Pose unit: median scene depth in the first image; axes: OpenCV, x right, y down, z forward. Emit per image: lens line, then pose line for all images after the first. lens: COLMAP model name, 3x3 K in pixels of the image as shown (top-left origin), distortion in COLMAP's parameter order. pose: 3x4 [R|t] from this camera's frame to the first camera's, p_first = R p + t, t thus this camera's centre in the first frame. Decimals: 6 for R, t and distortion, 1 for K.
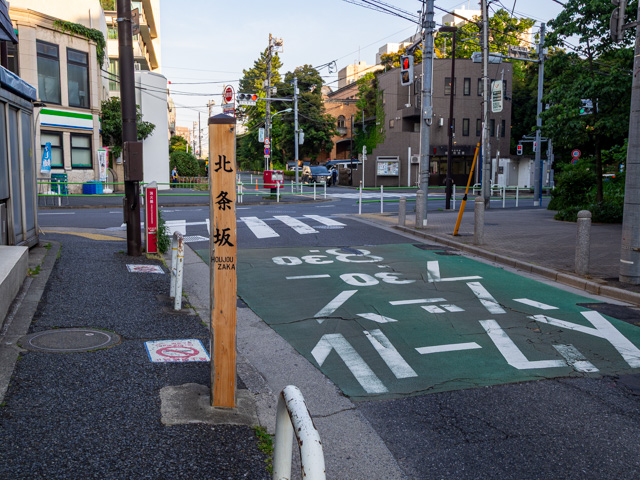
lens RADIAL K [[669.6, 0, 320.0], [0, 669.6, 240.0], [0, 0, 1]] dist [0.028397, -0.013755]
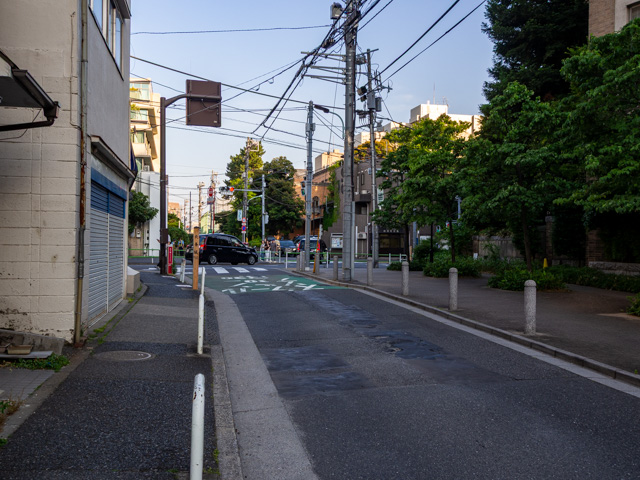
lens RADIAL K [[669.6, 0, 320.0], [0, 669.6, 240.0], [0, 0, 1]] dist [0.028397, -0.013755]
pose [[0.999809, 0.010758, 0.016347, 0.035394], [-0.008865, 0.993692, -0.111790, 0.023433], [-0.017446, 0.111624, 0.993597, -0.201198]]
